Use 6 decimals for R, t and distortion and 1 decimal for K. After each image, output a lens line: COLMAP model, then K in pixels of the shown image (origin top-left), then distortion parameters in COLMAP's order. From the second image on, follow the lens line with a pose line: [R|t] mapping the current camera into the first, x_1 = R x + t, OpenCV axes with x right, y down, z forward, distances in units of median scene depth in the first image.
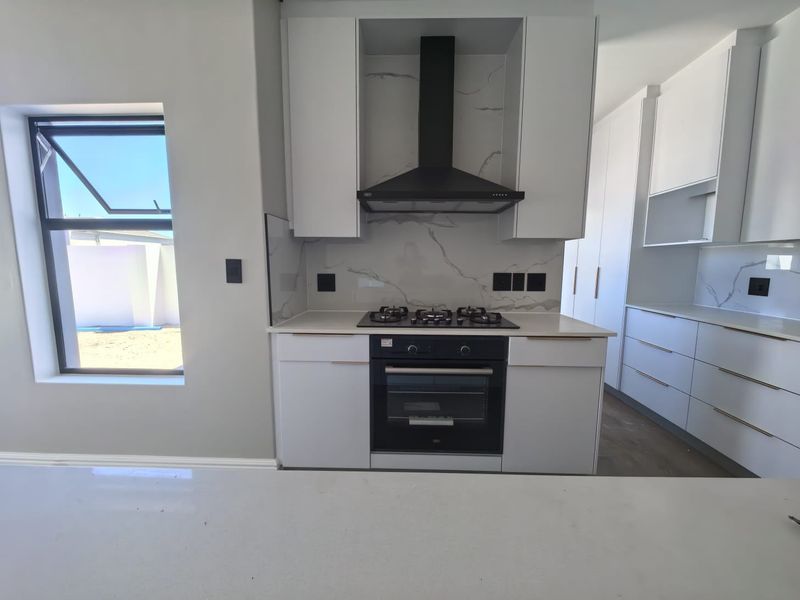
lens RADIAL K [[311.5, 0, 404.1], [0, 311.5, 300.0], [0, 0, 1]] dist [0.001423, 0.000254]
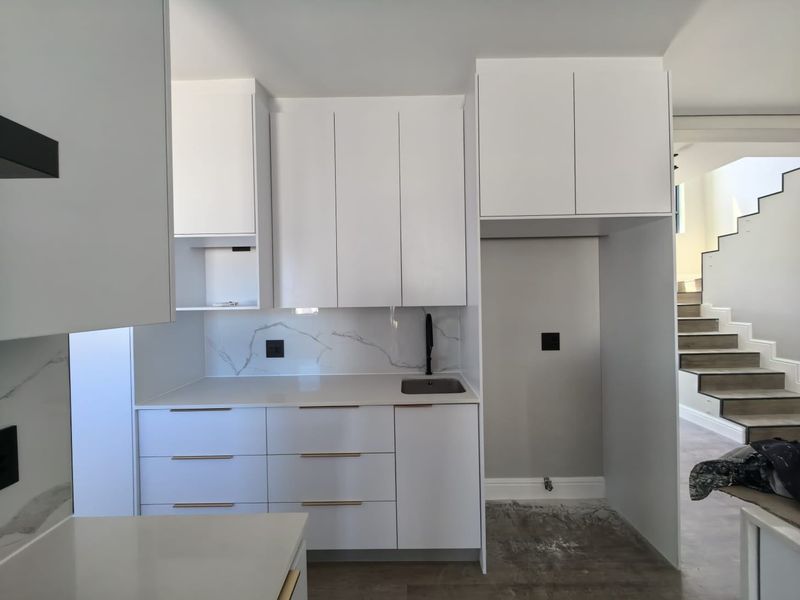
lens RADIAL K [[311.5, 0, 403.0], [0, 311.5, 298.8], [0, 0, 1]] dist [0.001423, 0.000254]
pose [[-0.021294, -0.014199, 0.999672, 0.123160], [0.138516, 0.990214, 0.017015, -0.154920], [-0.990131, 0.138833, -0.019118, 0.563586]]
